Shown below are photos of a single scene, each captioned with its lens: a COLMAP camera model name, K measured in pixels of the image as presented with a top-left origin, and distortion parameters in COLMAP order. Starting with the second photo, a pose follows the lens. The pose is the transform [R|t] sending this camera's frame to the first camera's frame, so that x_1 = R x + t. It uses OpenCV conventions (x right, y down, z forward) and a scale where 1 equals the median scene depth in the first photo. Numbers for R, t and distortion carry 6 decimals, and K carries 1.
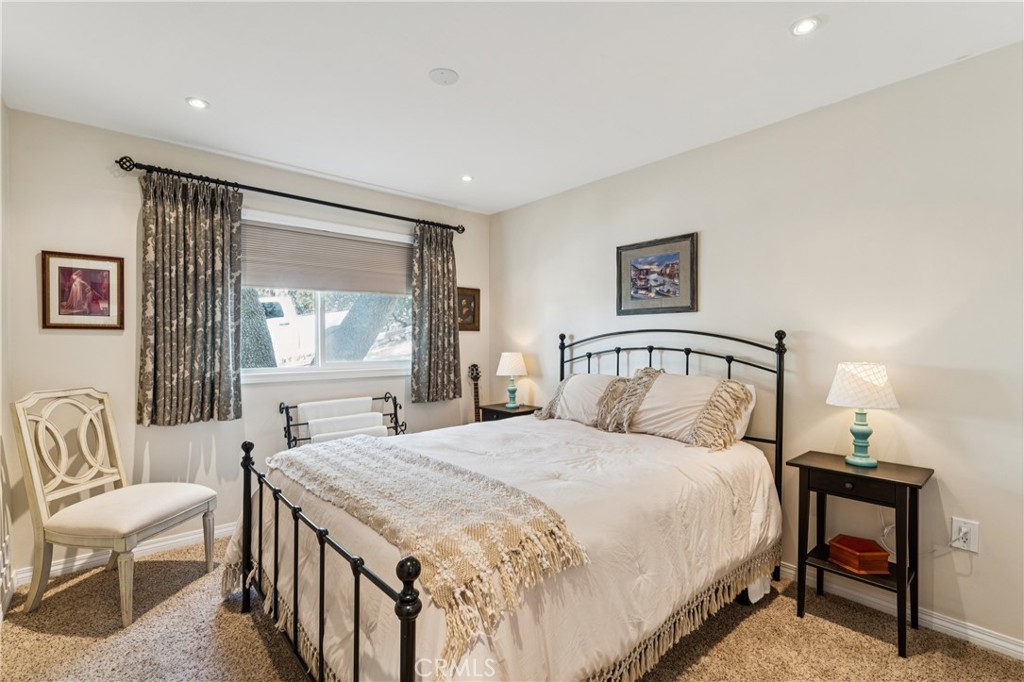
lens RADIAL K [[470.4, 0, 535.6], [0, 470.4, 339.9], [0, 0, 1]] dist [0.001851, 0.000002]
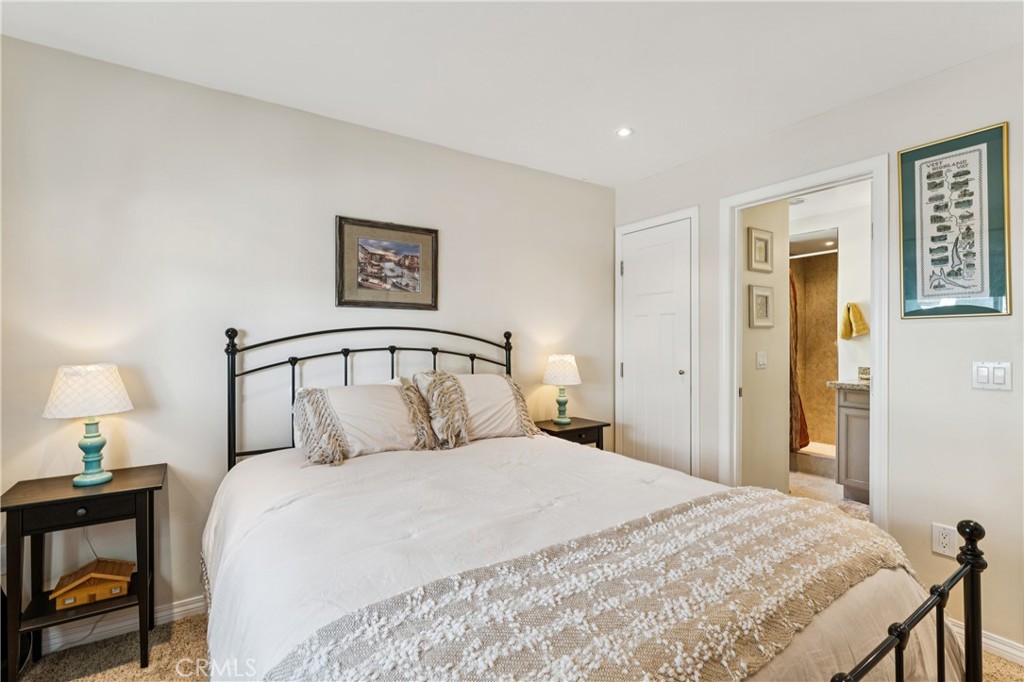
lens RADIAL K [[470.4, 0, 535.6], [0, 470.4, 339.9], [0, 0, 1]] dist [0.001851, 0.000002]
pose [[0.134581, 0.000429, 0.990902, -0.560252], [-0.001329, 0.999999, -0.000252, 0.001444], [-0.990902, -0.001283, 0.134582, 0.615504]]
